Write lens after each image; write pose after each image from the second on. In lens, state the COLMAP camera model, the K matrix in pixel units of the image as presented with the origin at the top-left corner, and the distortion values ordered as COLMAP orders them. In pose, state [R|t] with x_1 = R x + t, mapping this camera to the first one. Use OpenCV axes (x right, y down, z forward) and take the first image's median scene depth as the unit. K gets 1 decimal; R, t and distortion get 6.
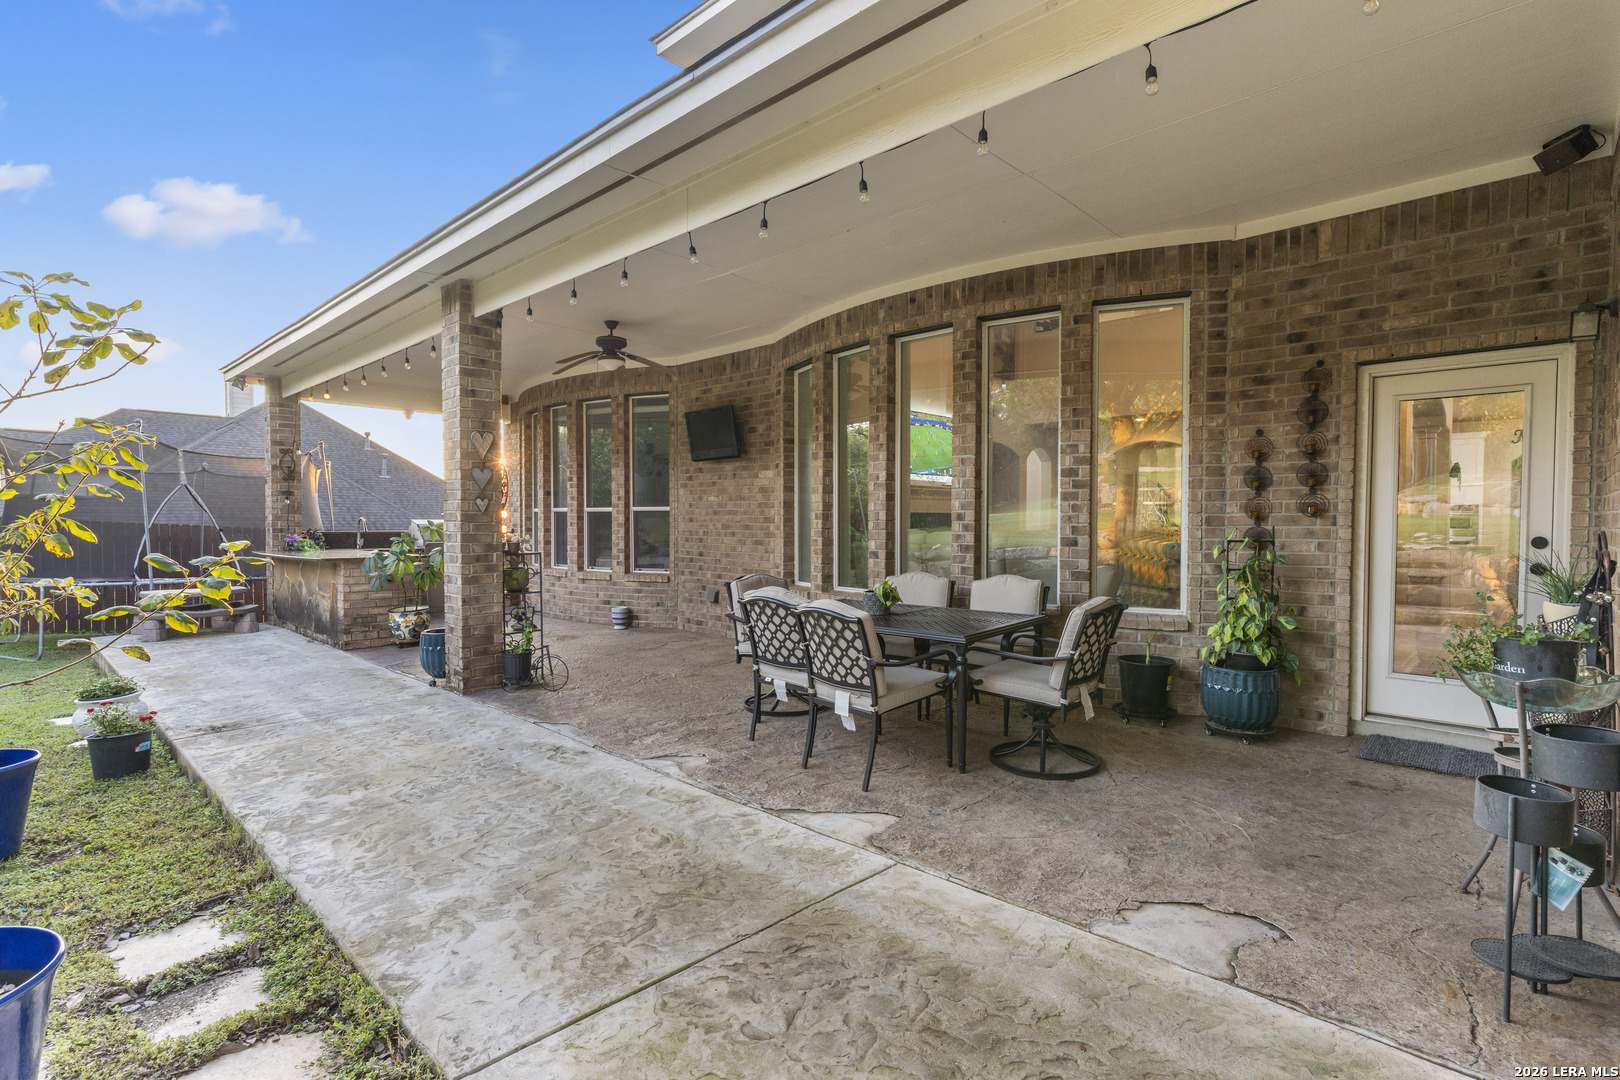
lens RADIAL K [[769.1, 0, 812.8], [0, 769.1, 534.0], [0, 0, 1]] dist [0.001034, 0.000667]
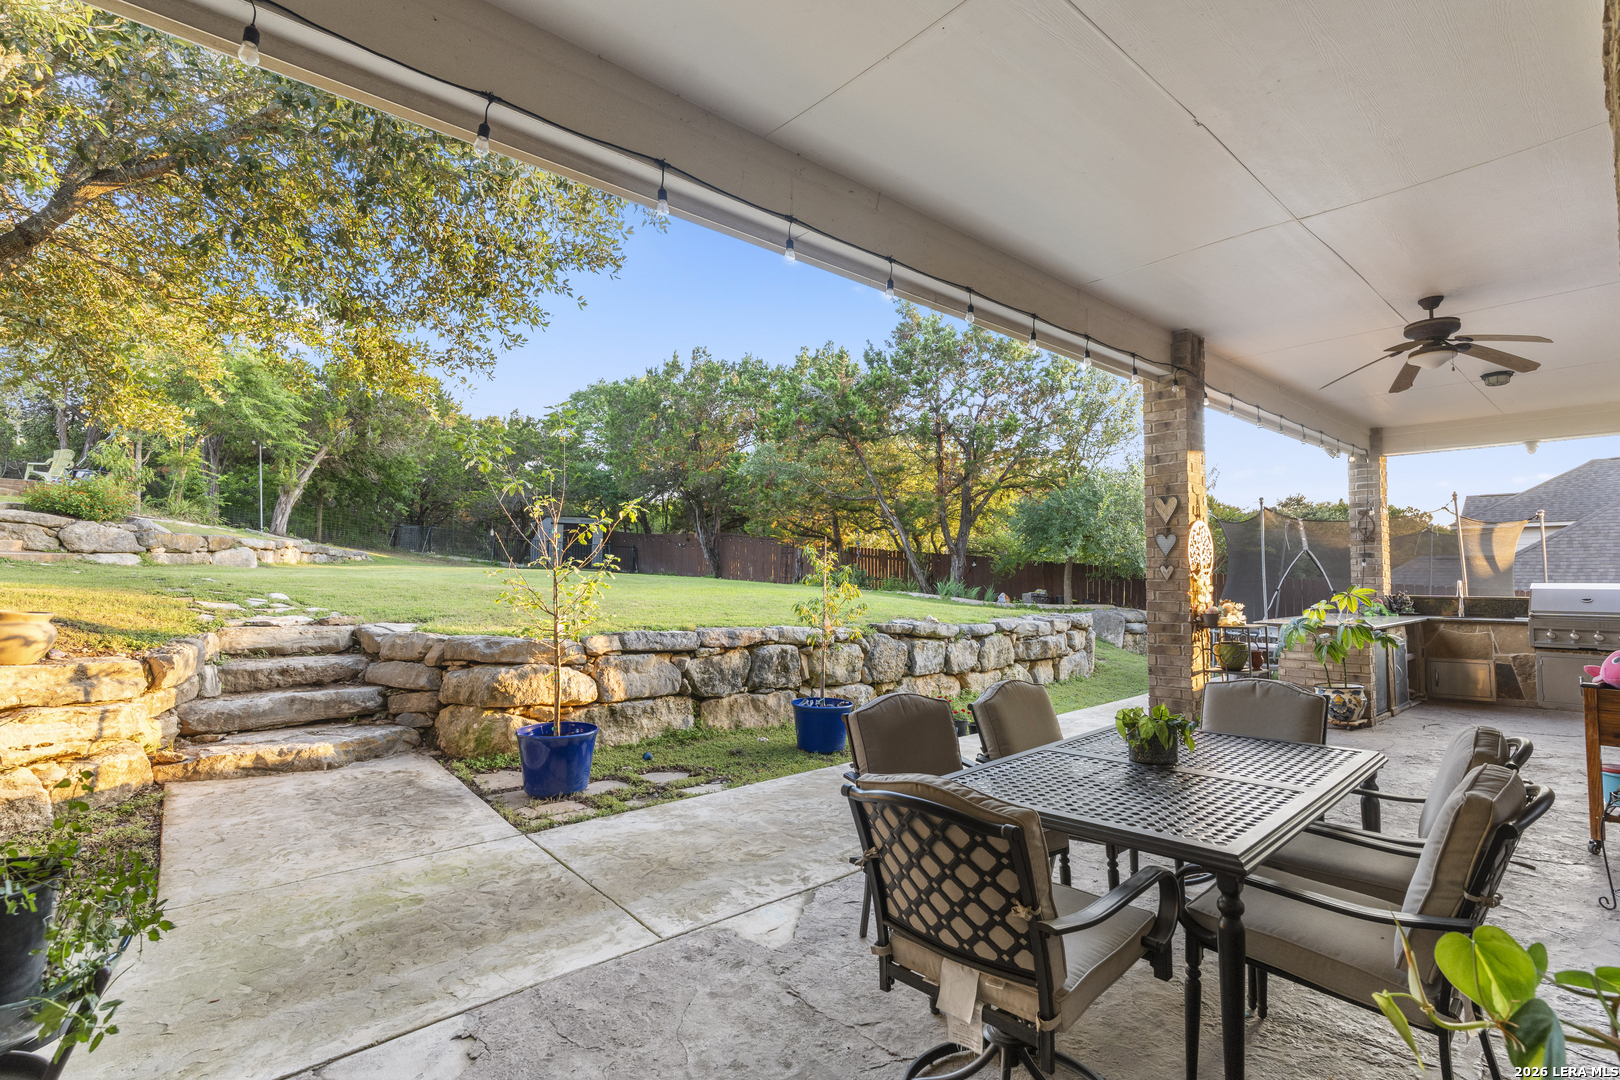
lens RADIAL K [[769.1, 0, 815.8], [0, 769.1, 538.4], [0, 0, 1]] dist [0.001034, 0.000667]
pose [[-0.084919, -0.050928, -0.995086, 1.015914], [-0.014921, 0.998646, -0.049836, -0.046251], [0.996276, 0.010616, -0.085564, 1.153821]]
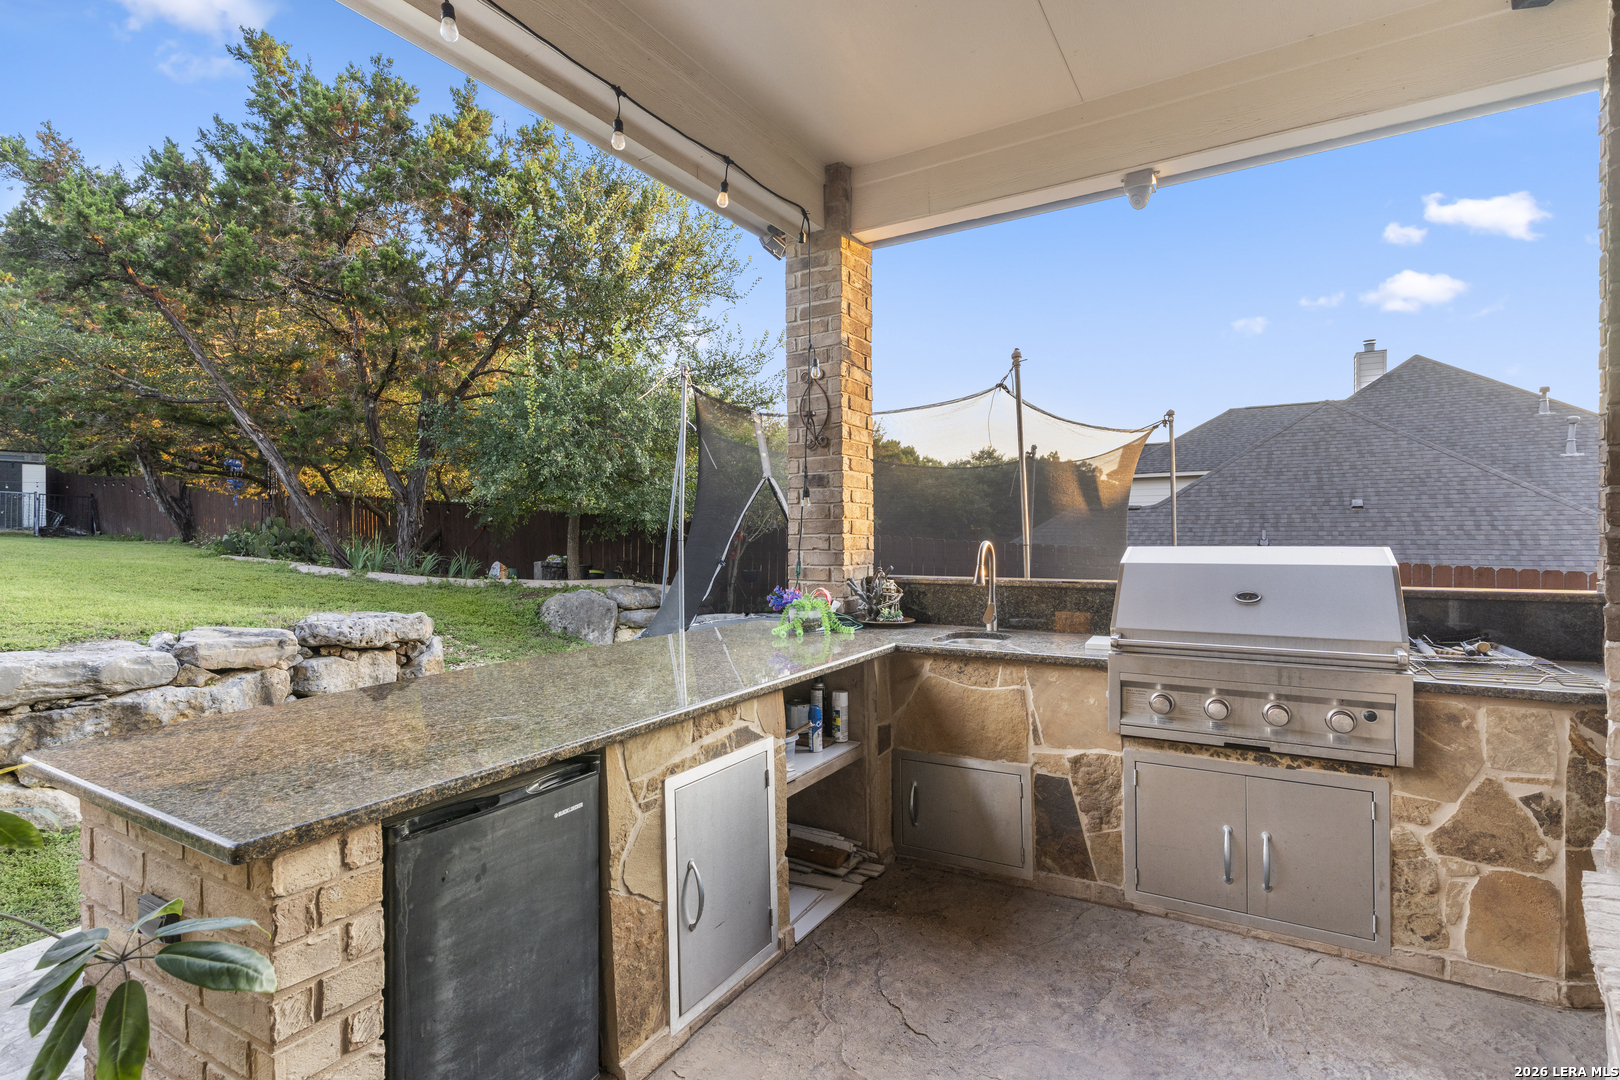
lens RADIAL K [[769.1, 0, 811.1], [0, 769.1, 539.4], [0, 0, 1]] dist [0.001034, 0.000667]
pose [[0.211380, 0.004455, -0.977394, -0.863572], [-0.004103, 0.999985, 0.003671, -0.072388], [0.977395, 0.003235, 0.211395, 2.699392]]
